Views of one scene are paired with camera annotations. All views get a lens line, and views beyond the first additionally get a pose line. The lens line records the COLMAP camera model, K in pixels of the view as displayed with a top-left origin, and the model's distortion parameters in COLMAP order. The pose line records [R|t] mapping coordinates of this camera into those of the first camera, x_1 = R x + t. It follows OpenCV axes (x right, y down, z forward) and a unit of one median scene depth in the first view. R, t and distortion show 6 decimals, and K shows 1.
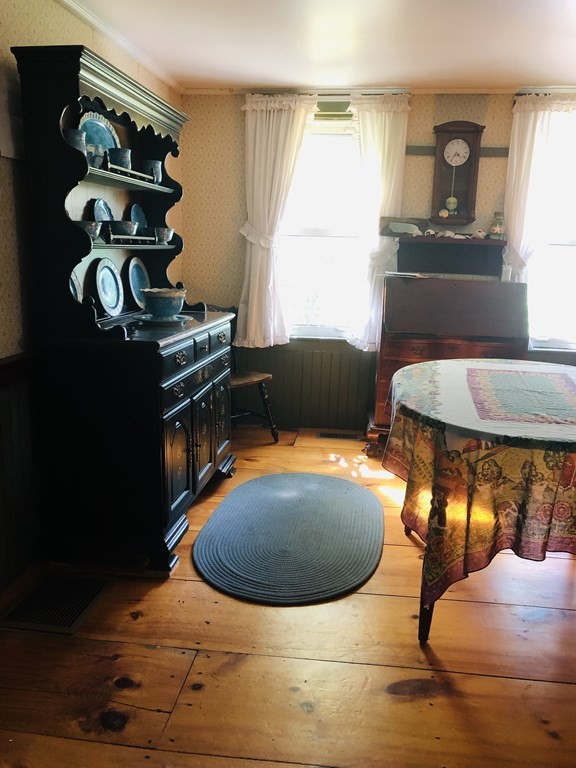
lens RADIAL K [[617.9, 0, 288.0], [0, 617.9, 384.0], [0, 0, 1]] dist [0.018752, -0.005349]
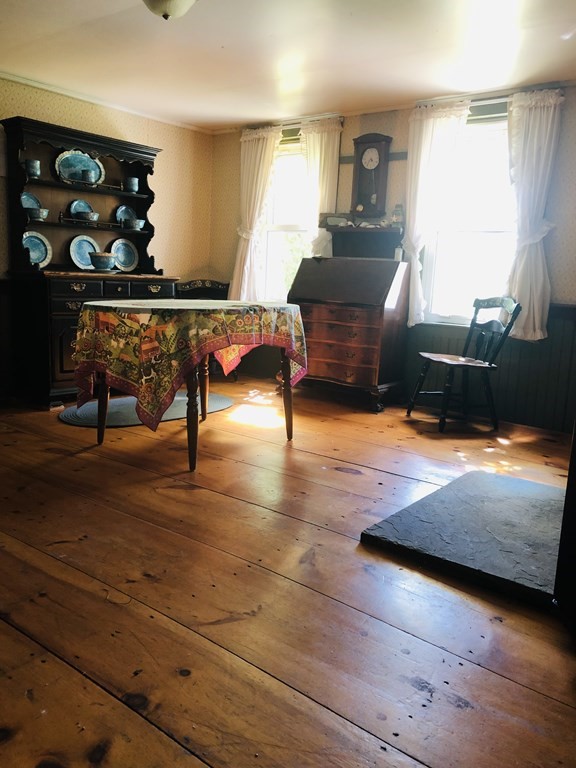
lens RADIAL K [[617.9, 0, 288.0], [0, 617.9, 384.0], [0, 0, 1]] dist [0.018752, -0.005349]
pose [[0.857801, 0.102801, -0.503596, 0.918971], [-0.133644, 0.990704, -0.025407, 0.144298], [0.496303, 0.089096, 0.863566, -0.126637]]
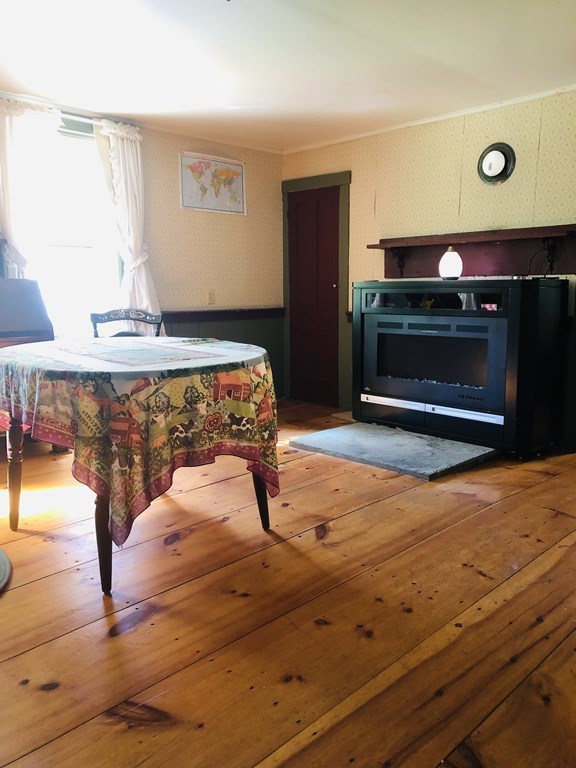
lens RADIAL K [[634.1, 0, 288.0], [0, 634.1, 384.0], [0, 0, 1]] dist [0.014593, 0.006041]
pose [[0.614492, -0.145594, 0.775372, -0.233415], [0.187599, 0.981599, 0.035643, 0.056552], [-0.766294, 0.123556, 0.630498, 0.031542]]
